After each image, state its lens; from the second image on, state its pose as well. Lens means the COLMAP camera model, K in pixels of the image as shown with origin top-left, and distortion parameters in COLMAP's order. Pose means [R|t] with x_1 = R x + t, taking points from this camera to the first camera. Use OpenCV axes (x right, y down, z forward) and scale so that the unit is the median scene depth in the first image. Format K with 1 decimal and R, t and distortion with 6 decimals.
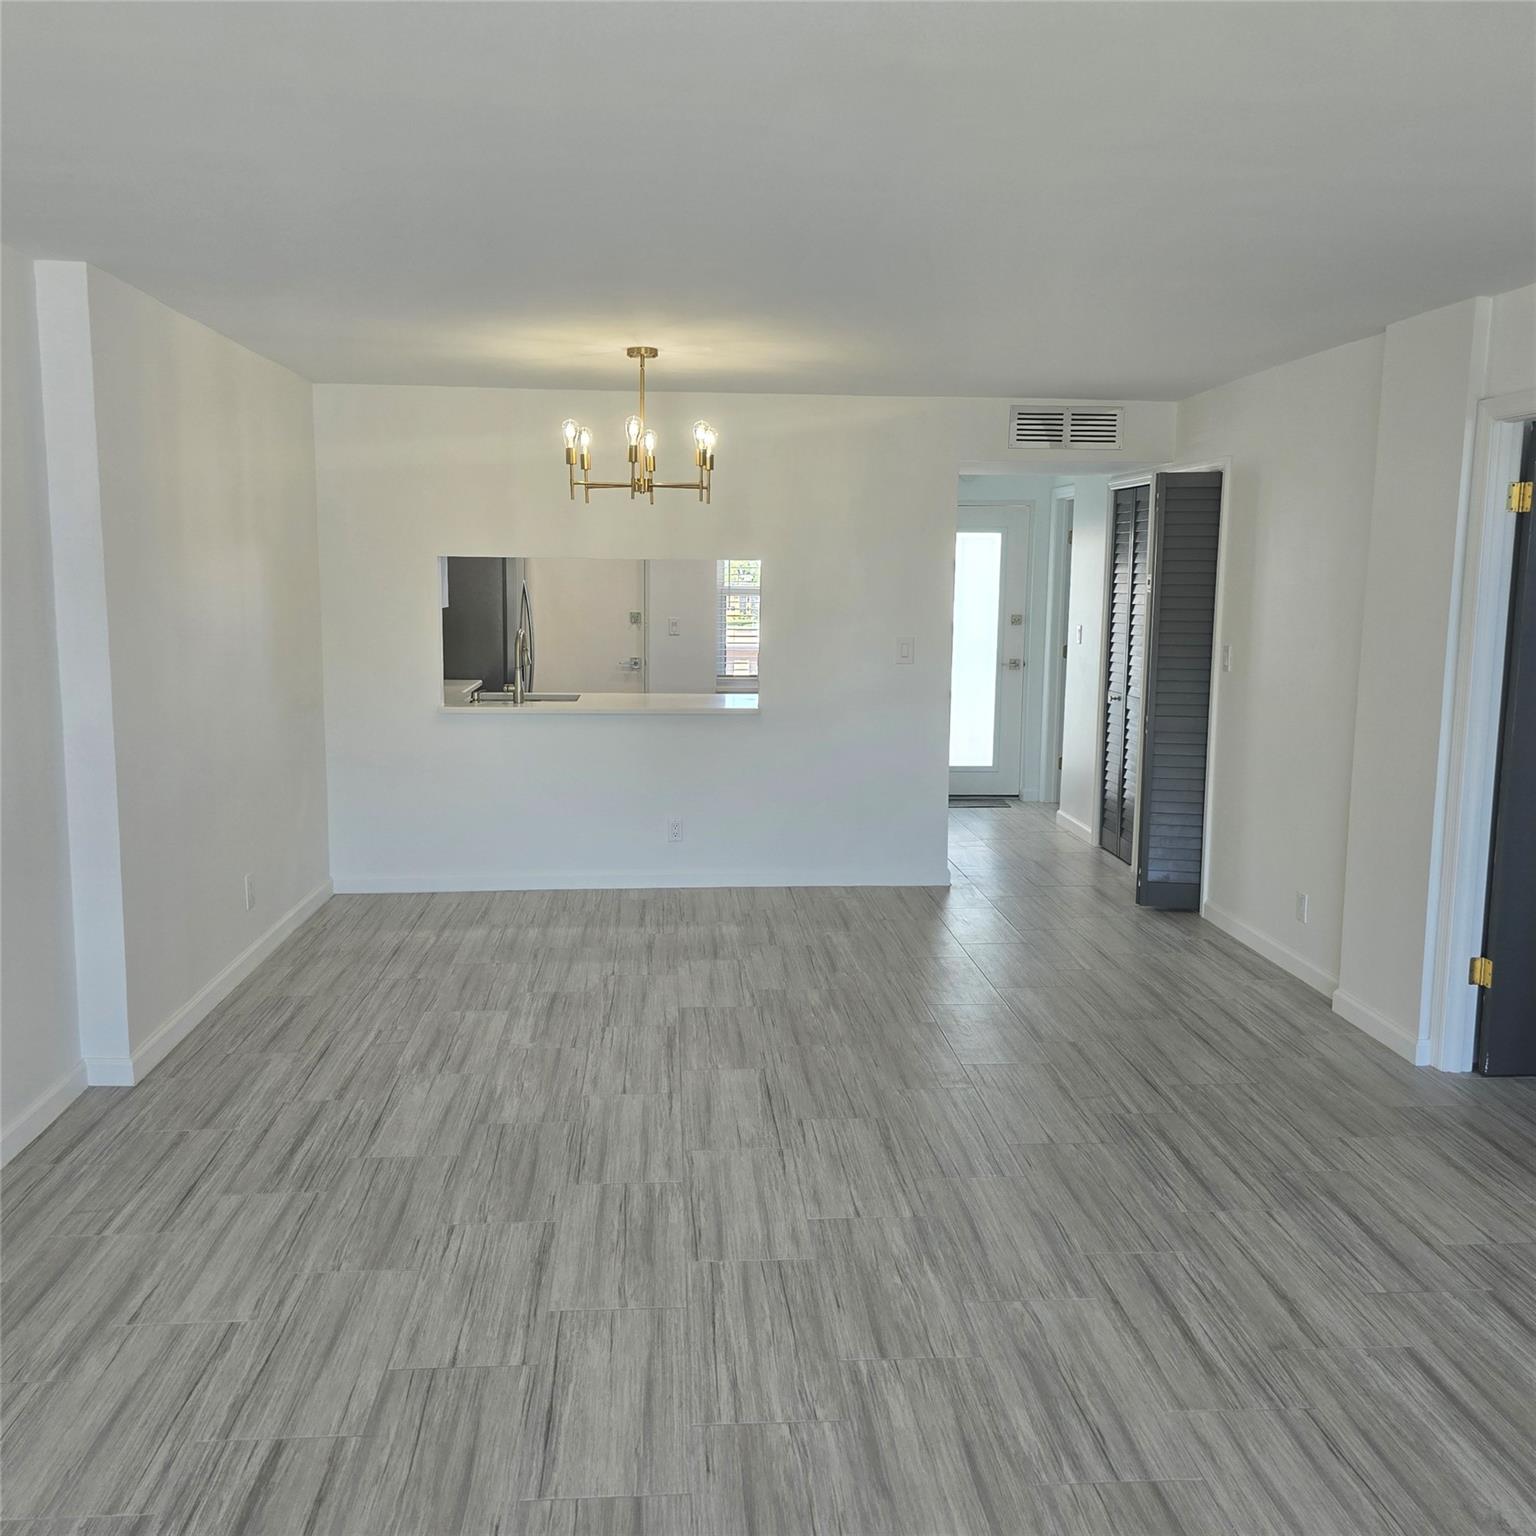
lens RADIAL K [[1402.0, 0, 768.0], [0, 1402.0, 768.0], [0, 0, 1]] dist [0.125870, -0.224237]
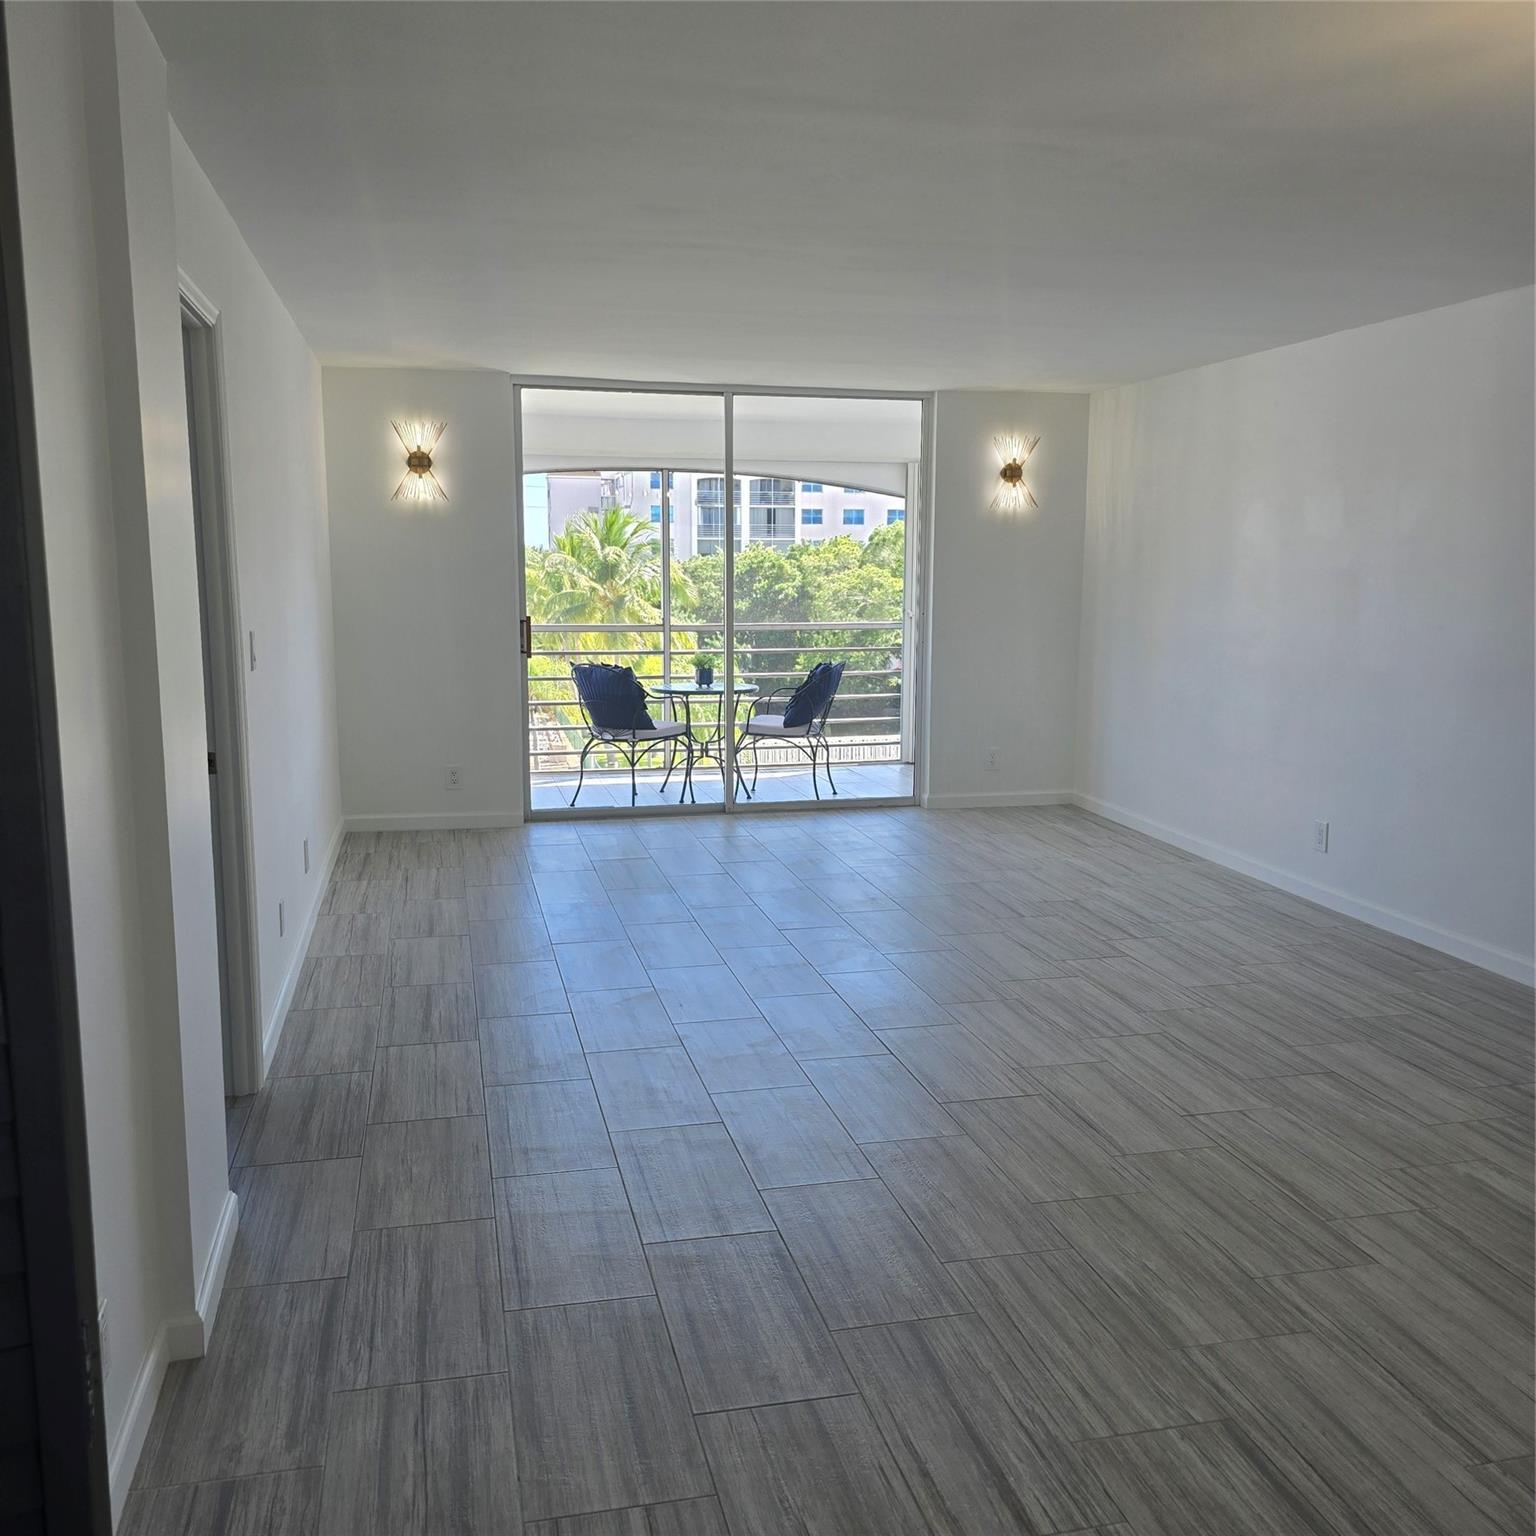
lens RADIAL K [[1402.0, 0, 768.0], [0, 1402.0, 768.0], [0, 0, 1]] dist [0.125870, -0.224237]
pose [[-0.987819, 0.008766, -0.155362, 0.371547], [-0.035631, 0.959144, 0.280666, -0.245945], [0.151474, 0.282783, -0.947148, 1.968442]]
